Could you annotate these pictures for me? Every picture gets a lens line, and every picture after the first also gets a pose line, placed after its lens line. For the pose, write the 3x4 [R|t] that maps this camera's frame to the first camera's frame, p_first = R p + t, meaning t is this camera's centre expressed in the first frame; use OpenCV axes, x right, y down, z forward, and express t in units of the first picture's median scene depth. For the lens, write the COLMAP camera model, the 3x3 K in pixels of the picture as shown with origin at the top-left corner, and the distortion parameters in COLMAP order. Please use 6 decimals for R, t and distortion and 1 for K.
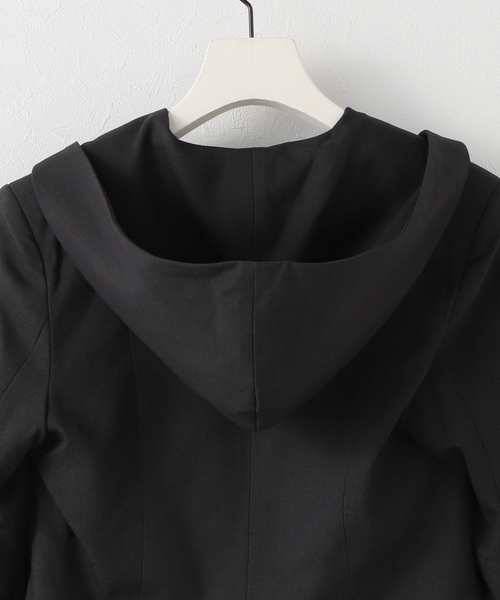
lens RADIAL K [[2897.3, 0, 251.0], [0, 2897.3, 301.3], [0, 0, 1]] dist [-1.006998, 0.000000]
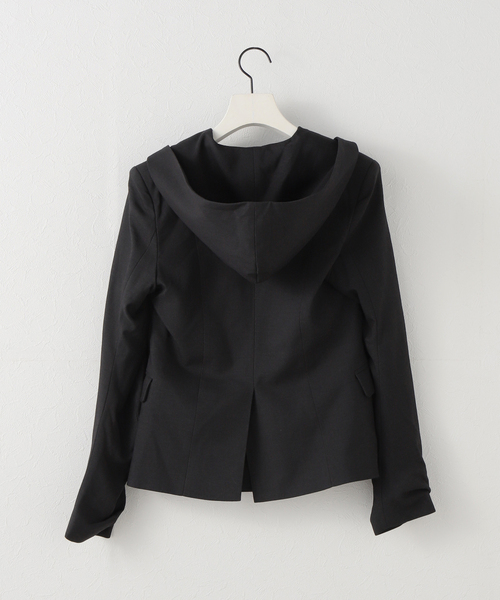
lens RADIAL K [[2897.3, 0, 250.4], [0, 2897.3, 297.8], [0, 0, 1]] dist [-1.006998, 0.000000]
pose [[0.999875, -0.015099, 0.004777, -0.013133], [0.015001, 0.999686, 0.020079, 0.013456], [-0.005079, -0.020005, 0.999787, -1.080665]]
